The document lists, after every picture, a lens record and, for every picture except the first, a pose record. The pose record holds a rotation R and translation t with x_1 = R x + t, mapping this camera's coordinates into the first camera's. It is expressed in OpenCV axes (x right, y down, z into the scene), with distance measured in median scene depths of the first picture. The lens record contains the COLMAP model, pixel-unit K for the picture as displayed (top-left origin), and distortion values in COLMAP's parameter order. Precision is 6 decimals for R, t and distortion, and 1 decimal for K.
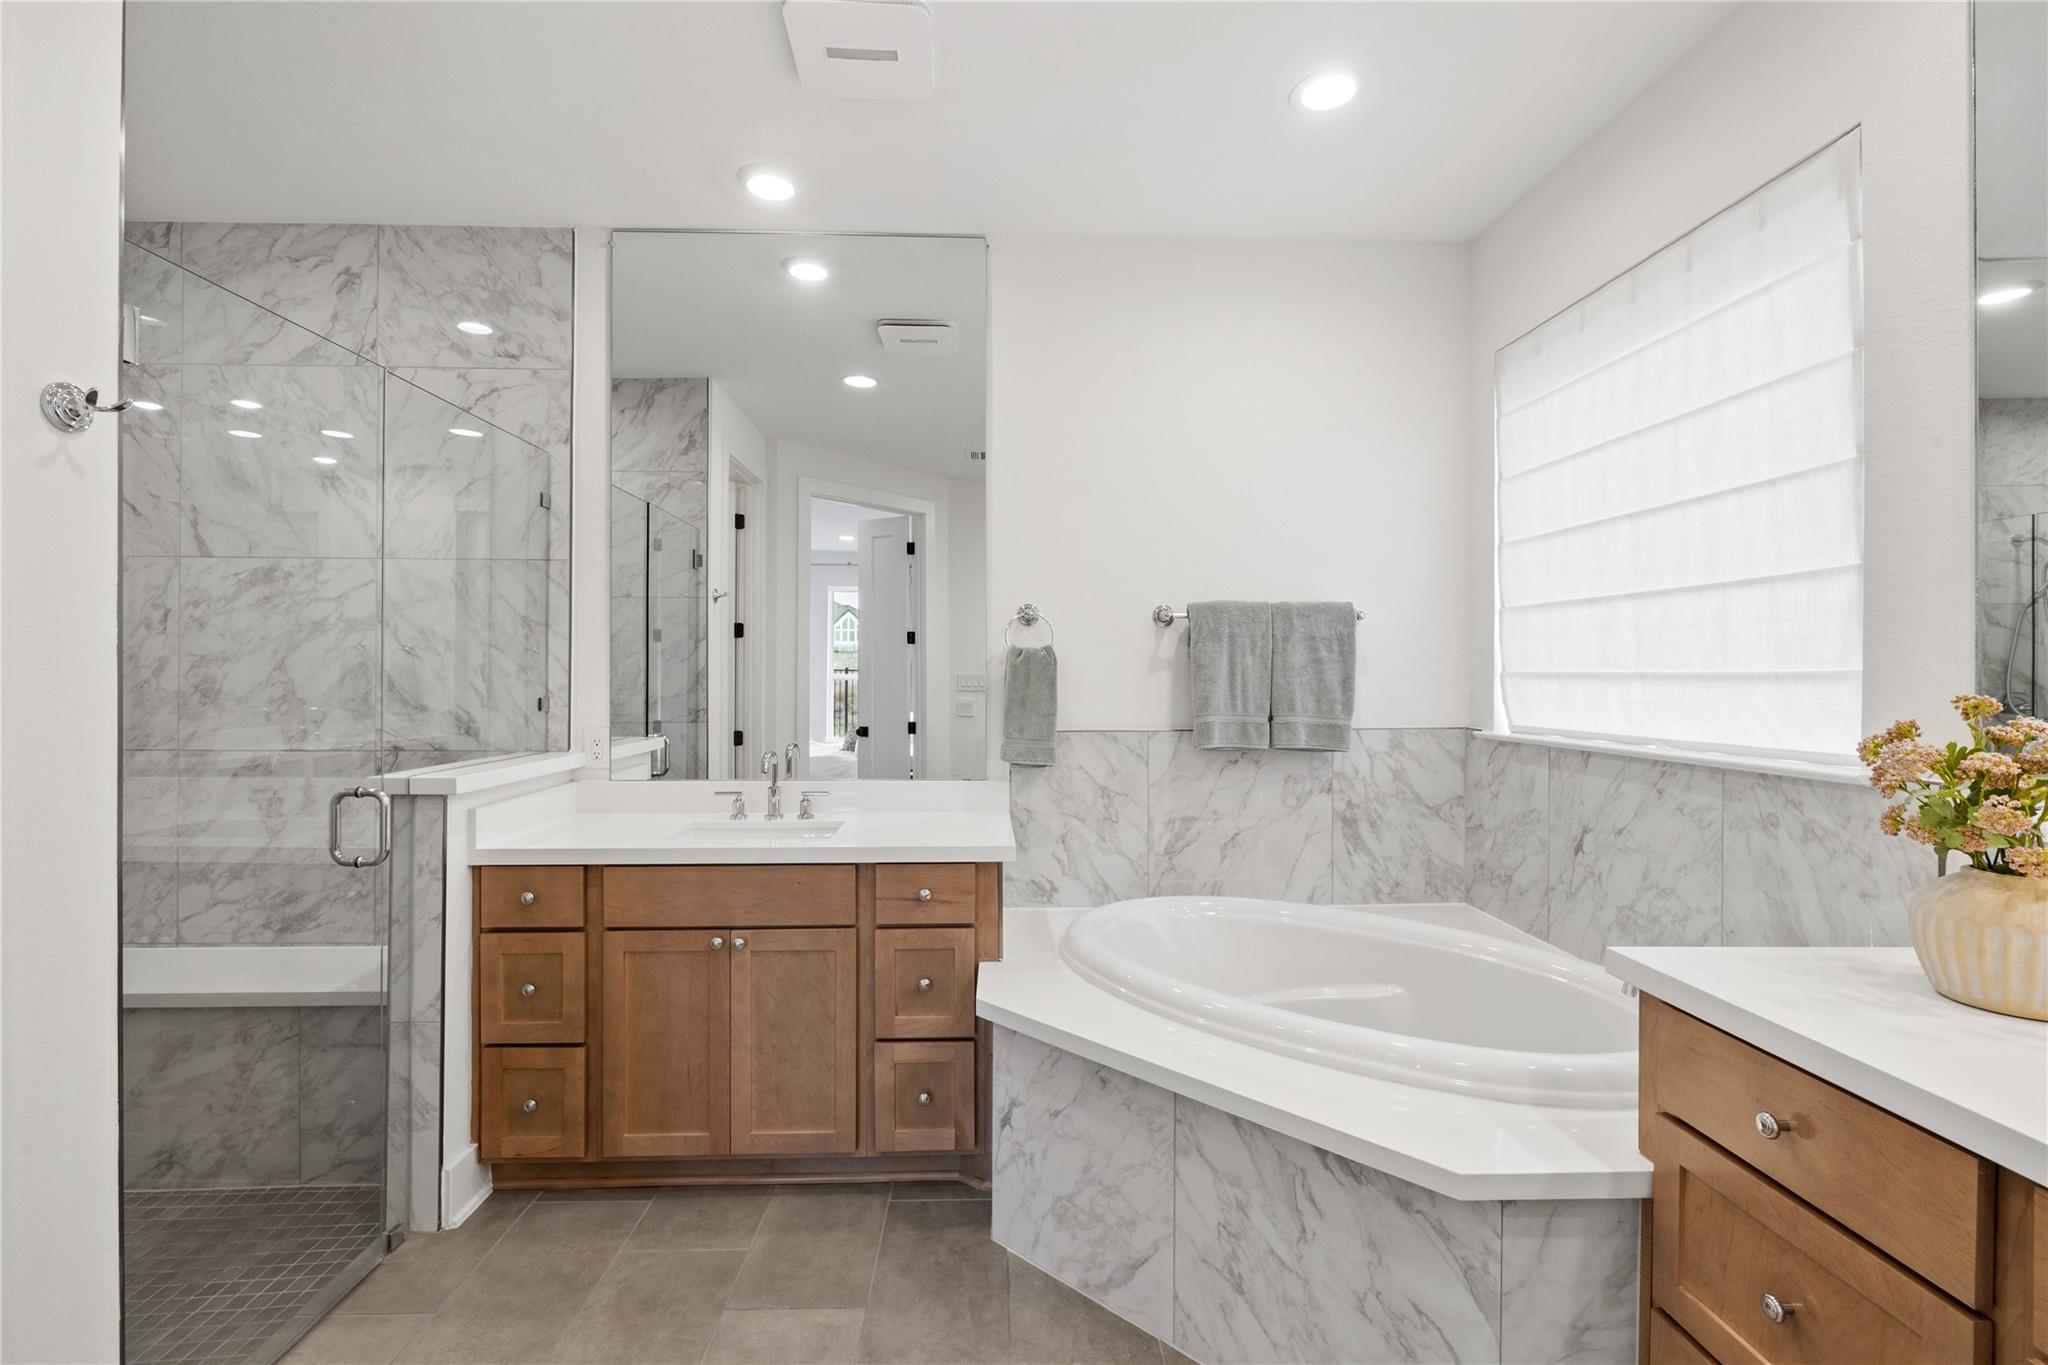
lens RADIAL K [[911.0, 0, 1015.6], [0, 911.0, 674.9], [0, 0, 1]] dist [-0.004582, -0.000448]
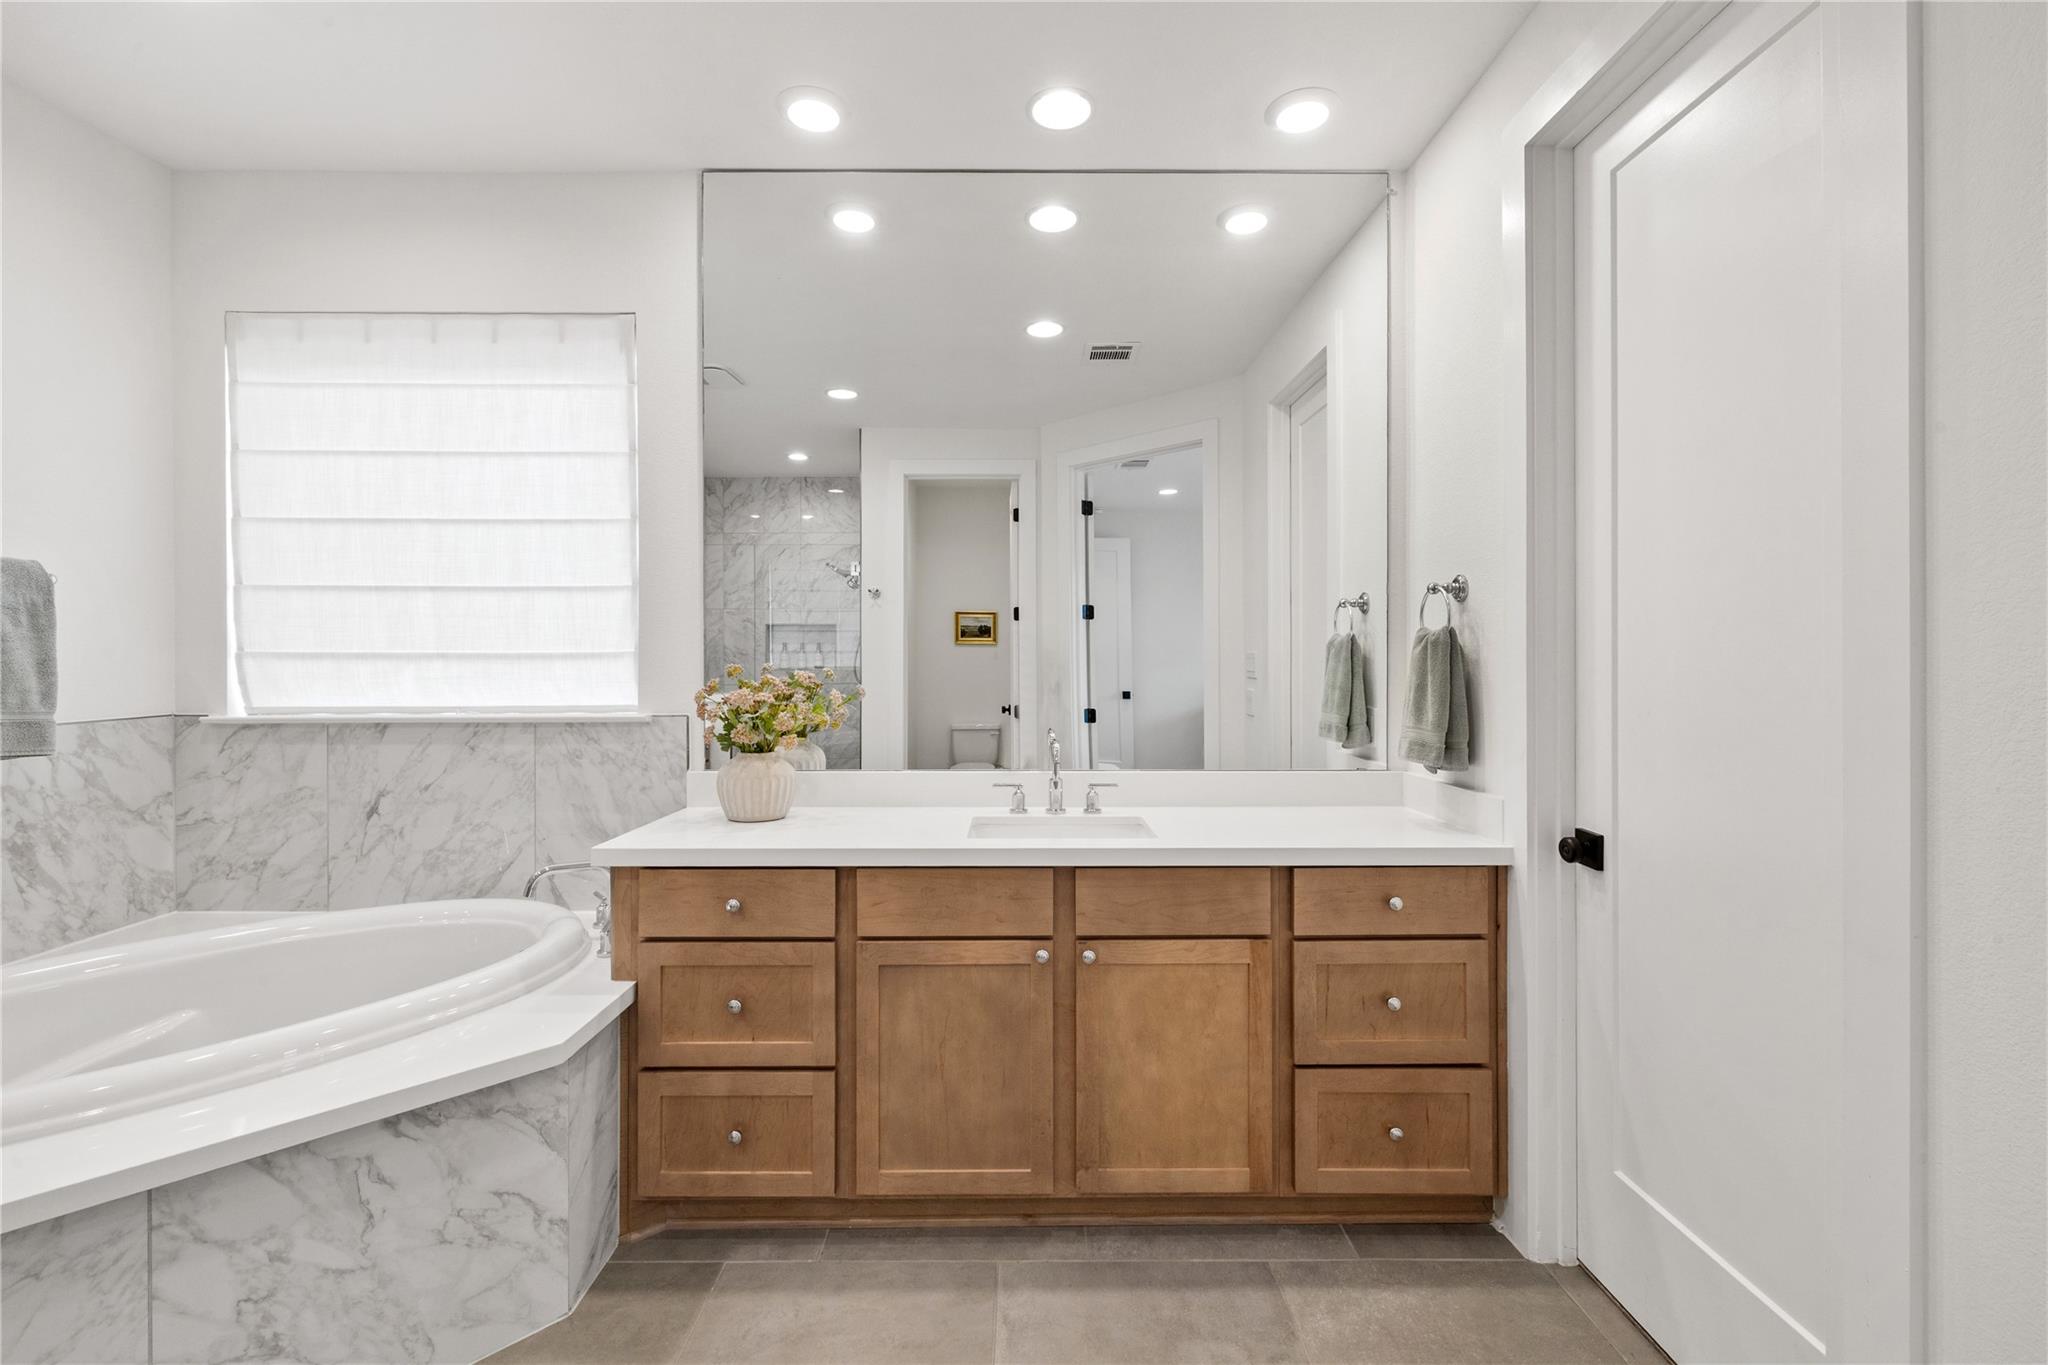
lens RADIAL K [[874.9, 0, 1022.6], [0, 874.9, 659.8], [0, 0, 1]] dist [-0.000940, -0.000225]
pose [[0.029498, -0.007795, 0.999534, -0.446587], [0.002259, 0.999968, 0.007731, -0.000624], [-0.999562, 0.002030, 0.029515, 0.192187]]
